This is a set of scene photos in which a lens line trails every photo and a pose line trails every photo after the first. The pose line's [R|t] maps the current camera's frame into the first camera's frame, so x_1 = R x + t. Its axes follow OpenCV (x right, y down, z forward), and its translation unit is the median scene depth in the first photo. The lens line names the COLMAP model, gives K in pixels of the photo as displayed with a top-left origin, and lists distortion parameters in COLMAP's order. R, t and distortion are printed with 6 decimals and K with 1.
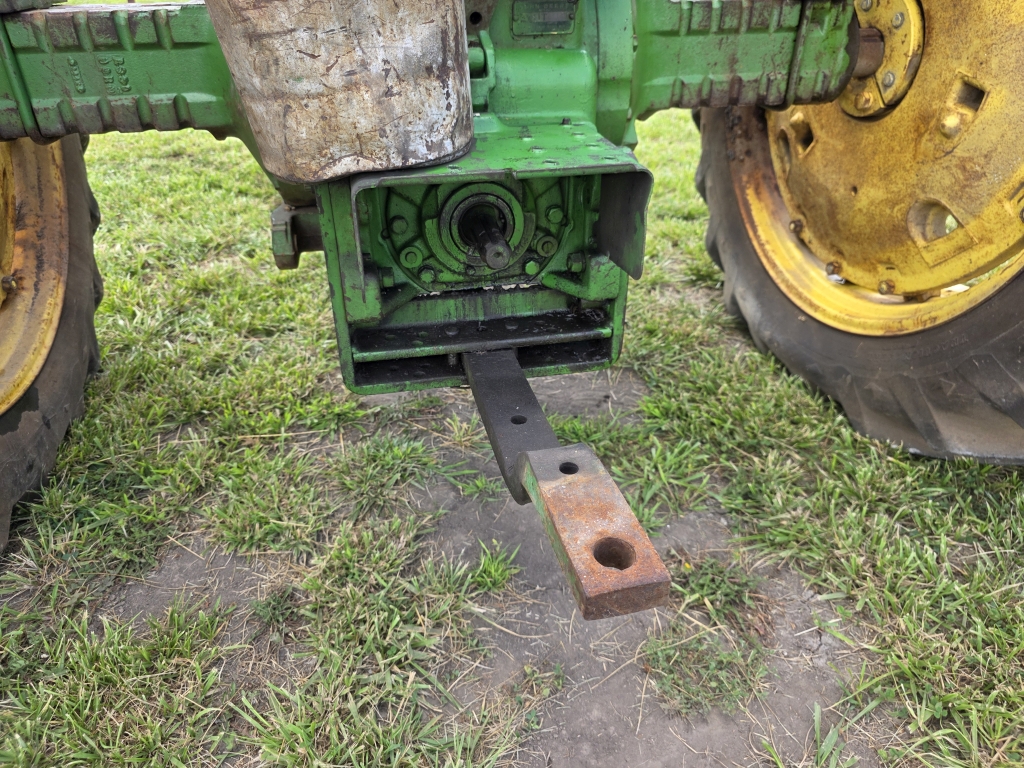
lens RADIAL K [[700.6, 0, 515.4], [0, 700.6, 374.6], [0, 0, 1]] dist [0.045604, -0.043295]
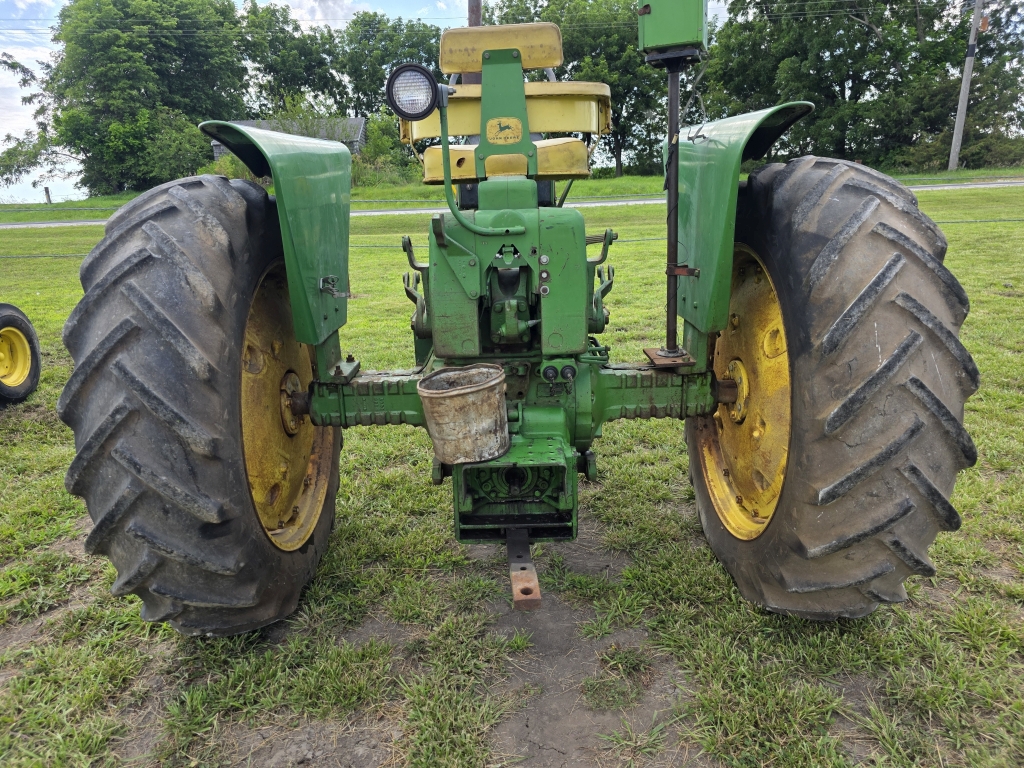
lens RADIAL K [[700.6, 0, 502.1], [0, 700.6, 386.2], [0, 0, 1]] dist [0.045604, -0.043295]
pose [[0.977007, 0.030718, -0.210983, 0.320842], [-0.082759, 0.966615, -0.242500, 0.063617], [0.196490, 0.254385, 0.946932, -1.094902]]
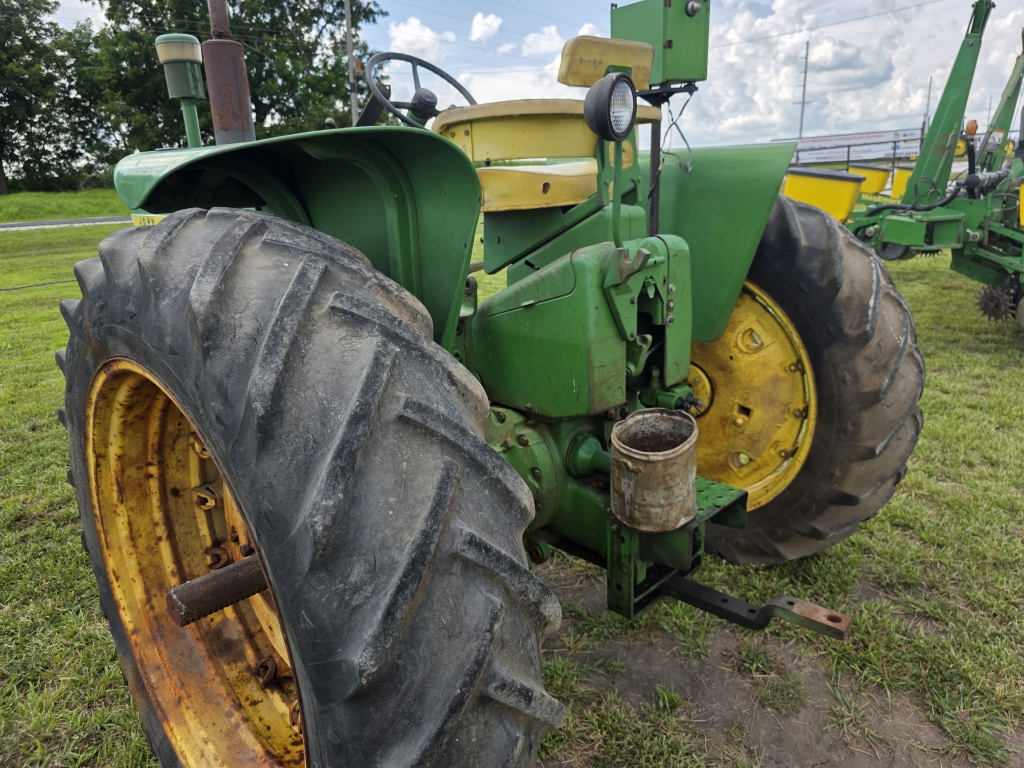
lens RADIAL K [[700.6, 0, 518.8], [0, 700.6, 372.9], [0, 0, 1]] dist [0.045604, -0.043295]
pose [[0.827405, -0.170620, 0.535061, -1.210423], [0.312128, 0.931744, -0.185553, -0.300384], [-0.466880, 0.320535, 0.824185, -0.632720]]
